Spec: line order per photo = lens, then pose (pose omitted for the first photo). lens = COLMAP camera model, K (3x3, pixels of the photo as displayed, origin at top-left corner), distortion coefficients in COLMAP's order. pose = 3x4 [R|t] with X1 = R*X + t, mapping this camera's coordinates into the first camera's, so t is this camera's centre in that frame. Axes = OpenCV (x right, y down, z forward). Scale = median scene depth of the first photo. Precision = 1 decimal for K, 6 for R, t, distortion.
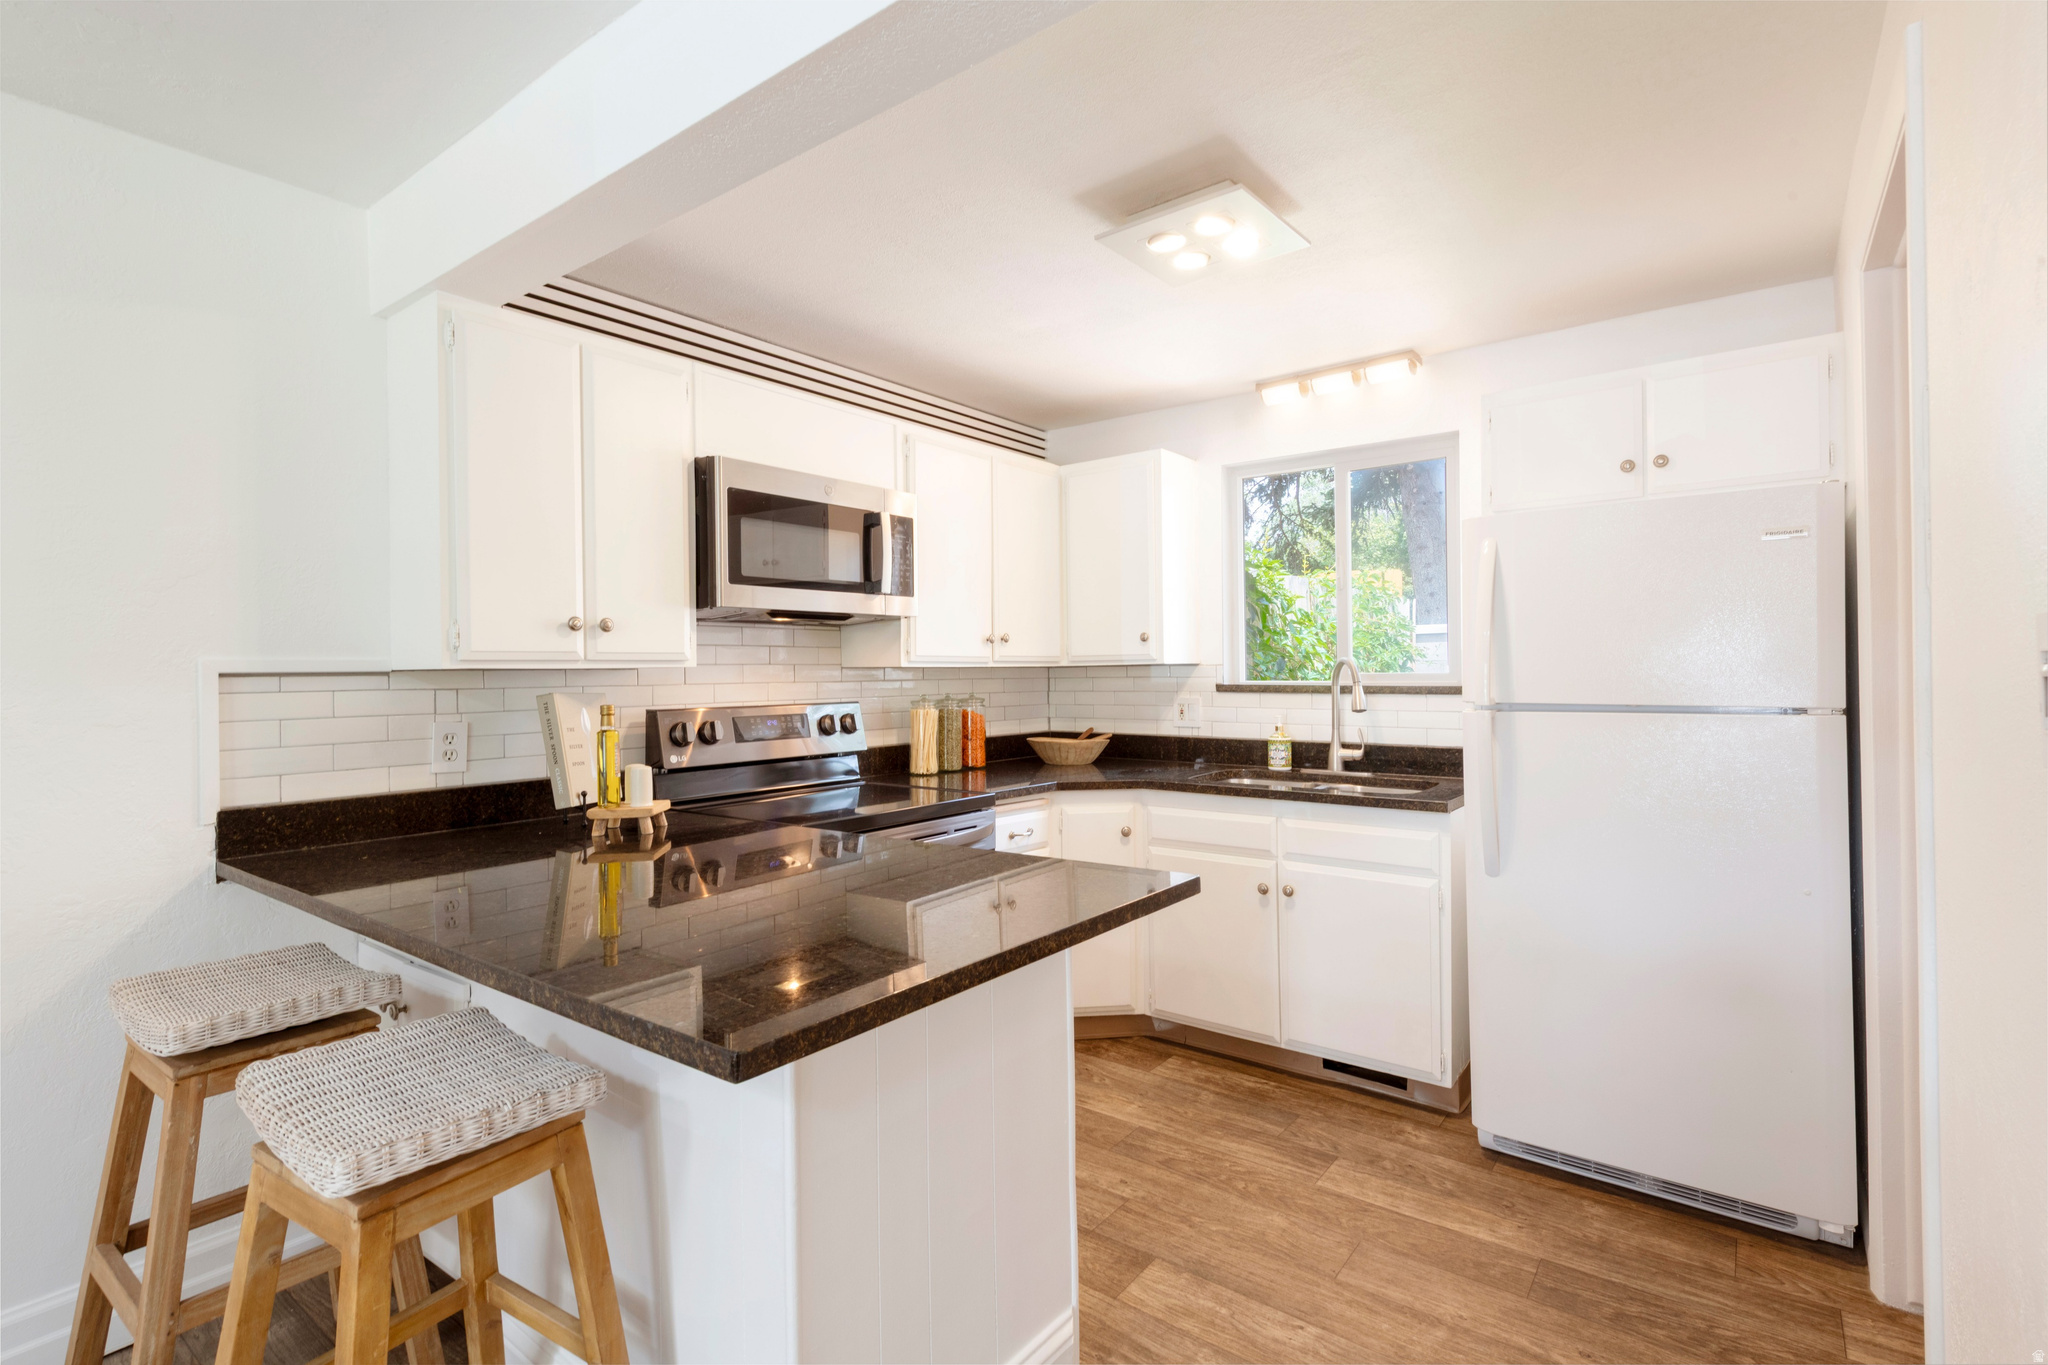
lens RADIAL K [[973.9, 0, 1026.5], [0, 973.9, 679.3], [0, 0, 1]] dist [-0.001120, -0.000122]
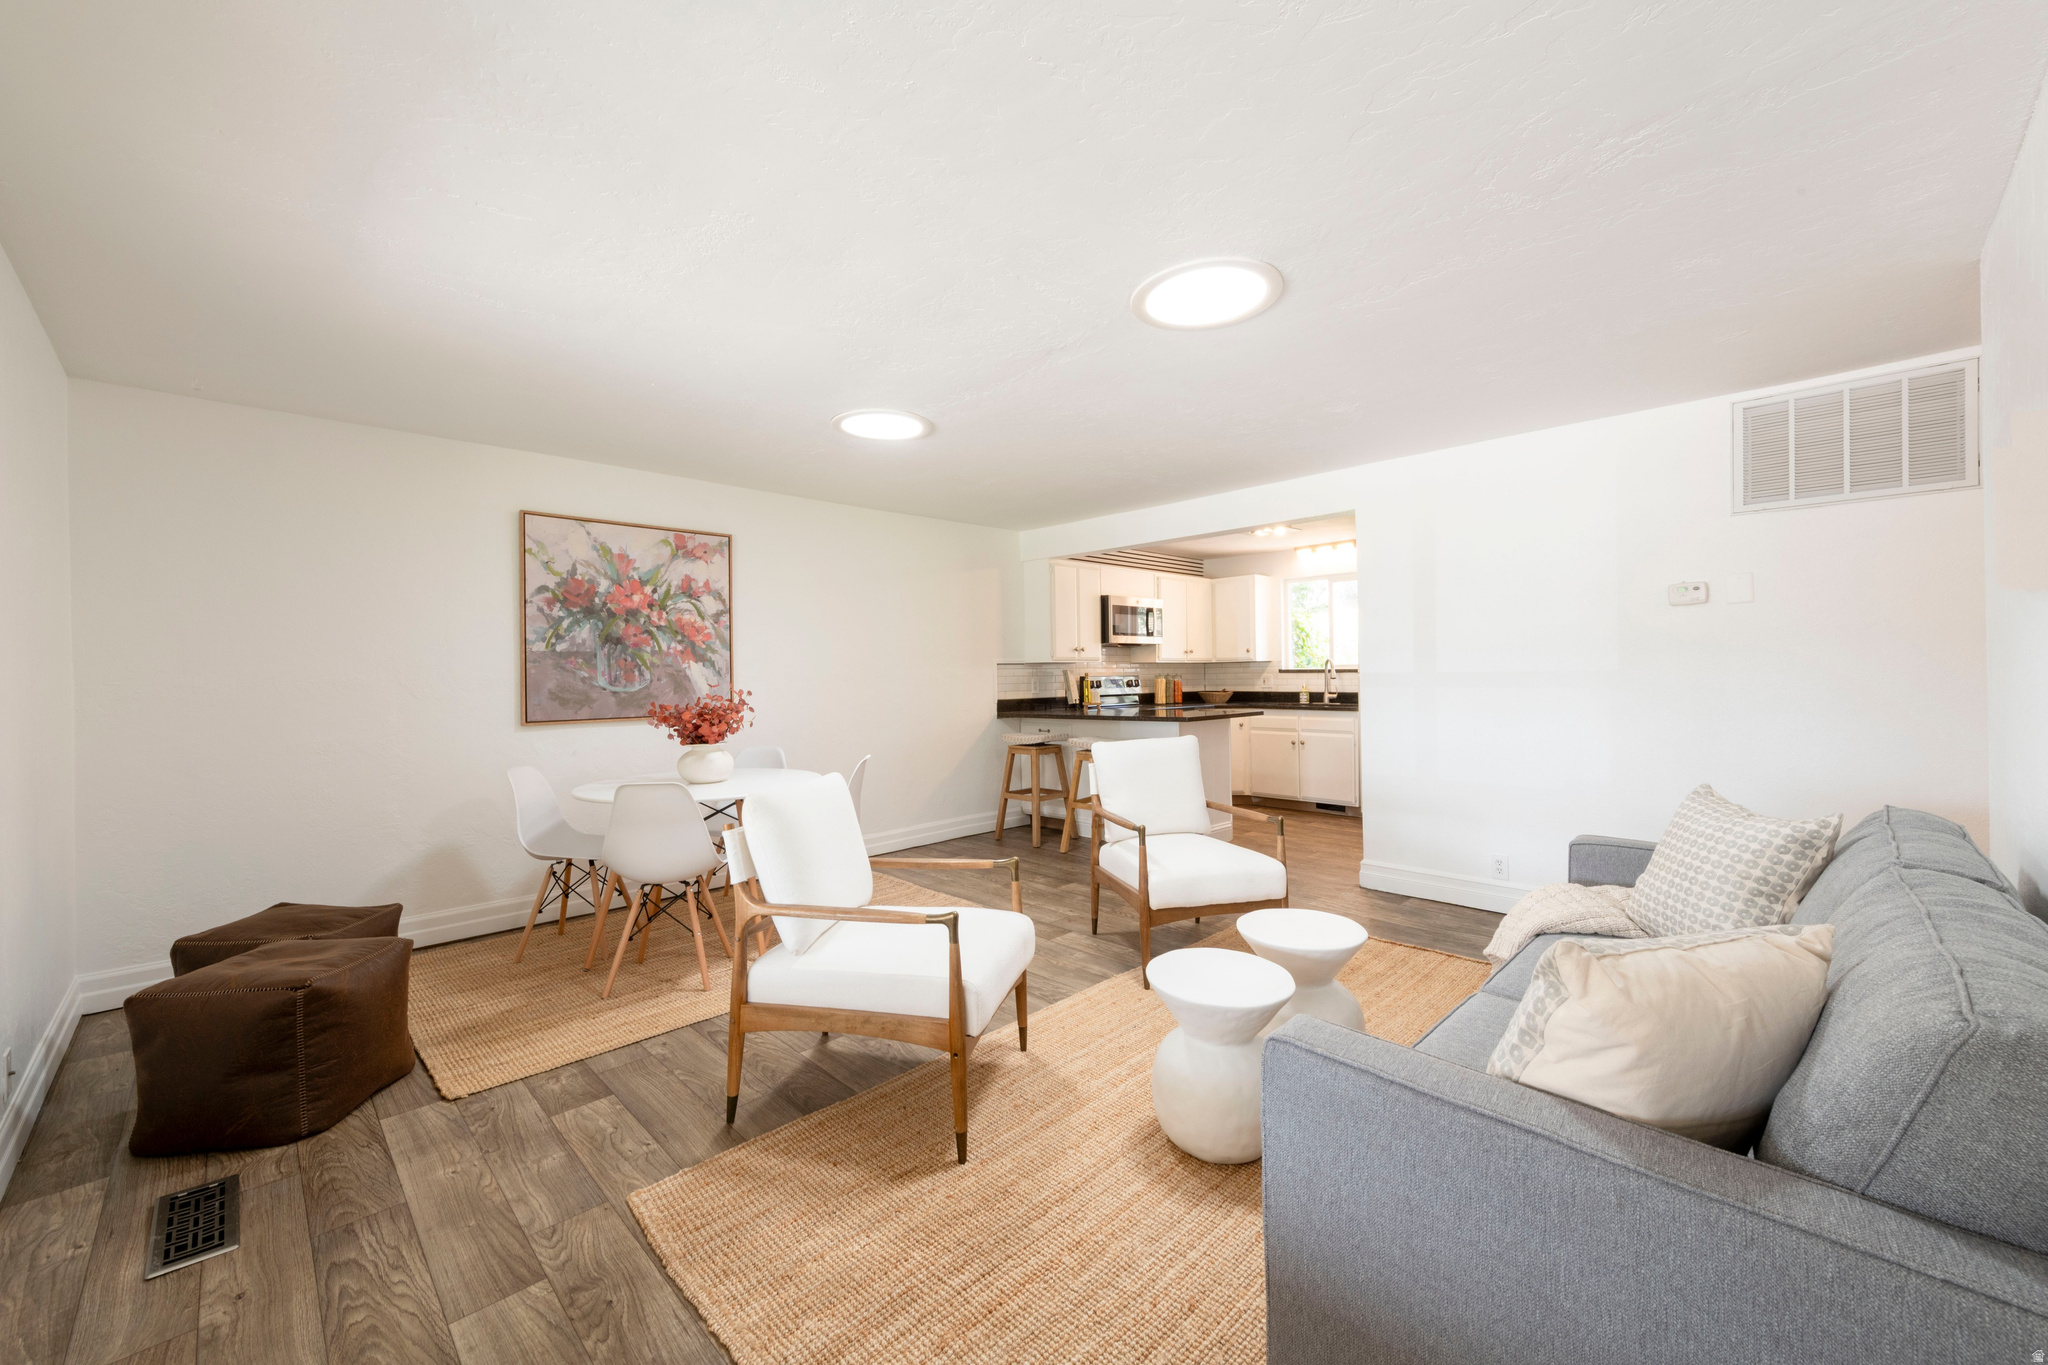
lens RADIAL K [[805.4, 0, 1014.4], [0, 805.4, 669.3], [0, 0, 1]] dist [0.003261, -0.001608]
pose [[0.989129, 0.000078, -0.147049, -0.176952], [-0.001520, 0.999952, -0.009698, 0.026643], [0.147041, 0.009816, 0.989082, -1.186548]]
